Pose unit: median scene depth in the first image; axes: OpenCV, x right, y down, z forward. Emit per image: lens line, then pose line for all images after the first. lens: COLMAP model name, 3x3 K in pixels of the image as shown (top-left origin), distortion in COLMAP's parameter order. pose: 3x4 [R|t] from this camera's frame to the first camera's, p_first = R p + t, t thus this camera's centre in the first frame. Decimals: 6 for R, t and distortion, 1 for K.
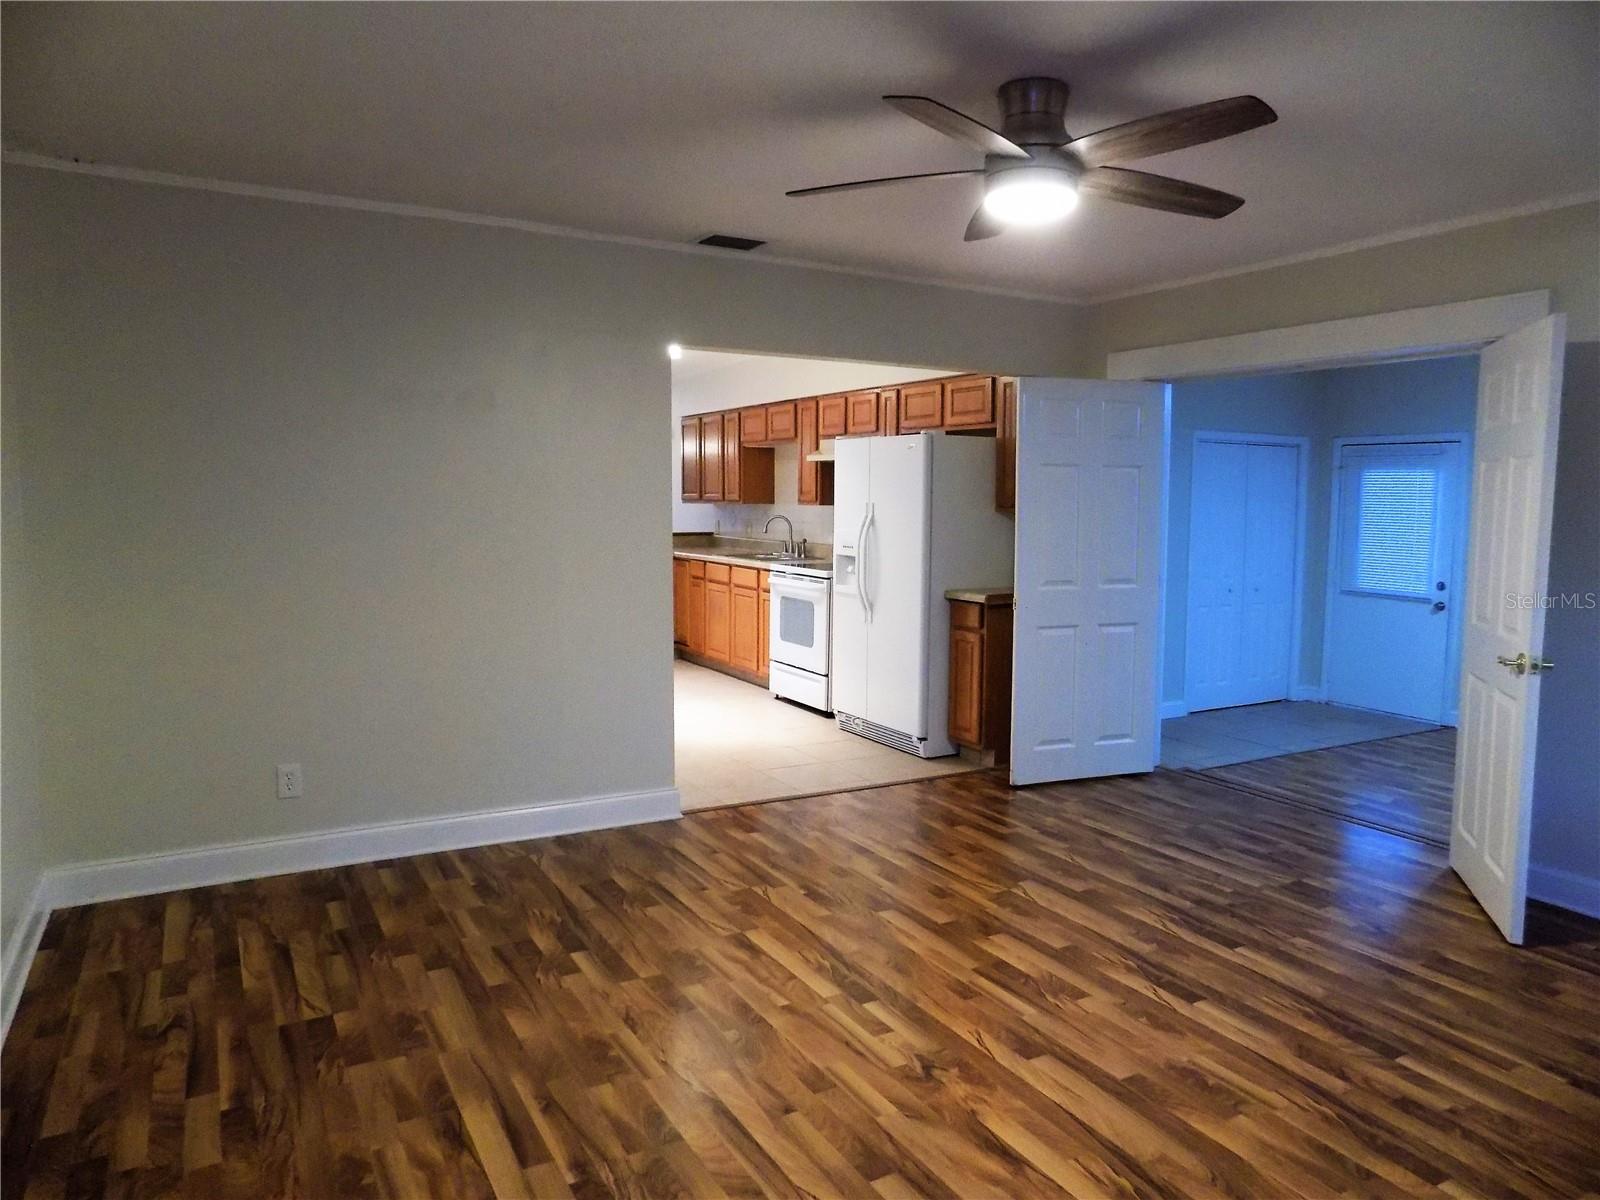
lens RADIAL K [[1063.7, 0, 800.0], [0, 1063.7, 600.0], [0, 0, 1]] dist [-0.004514, 0.026421]
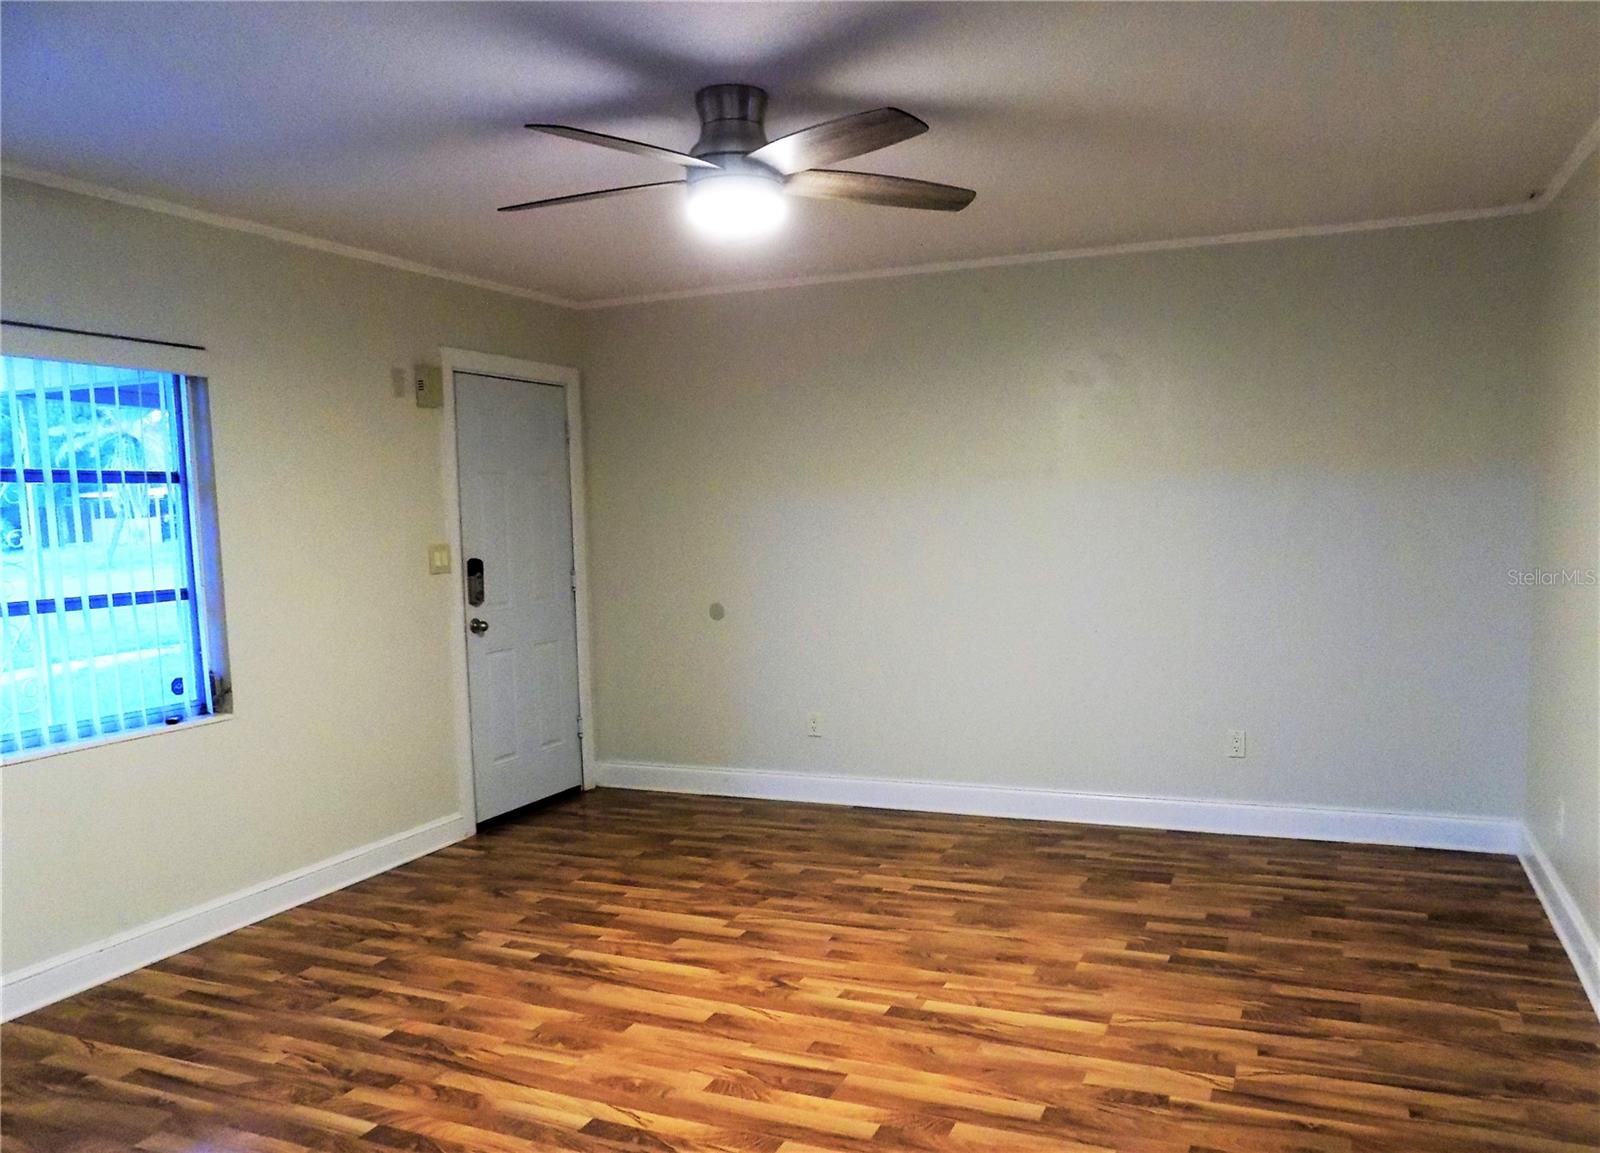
lens RADIAL K [[1242.9, 0, 800.0], [0, 1242.9, 576.5], [0, 0, 1]] dist [0.003181, 0.000573]
pose [[-0.812091, 0.042587, -0.581975, 0.826155], [-0.040339, 0.990850, 0.128796, -0.175465], [0.582135, 0.128071, -0.802942, 1.918396]]
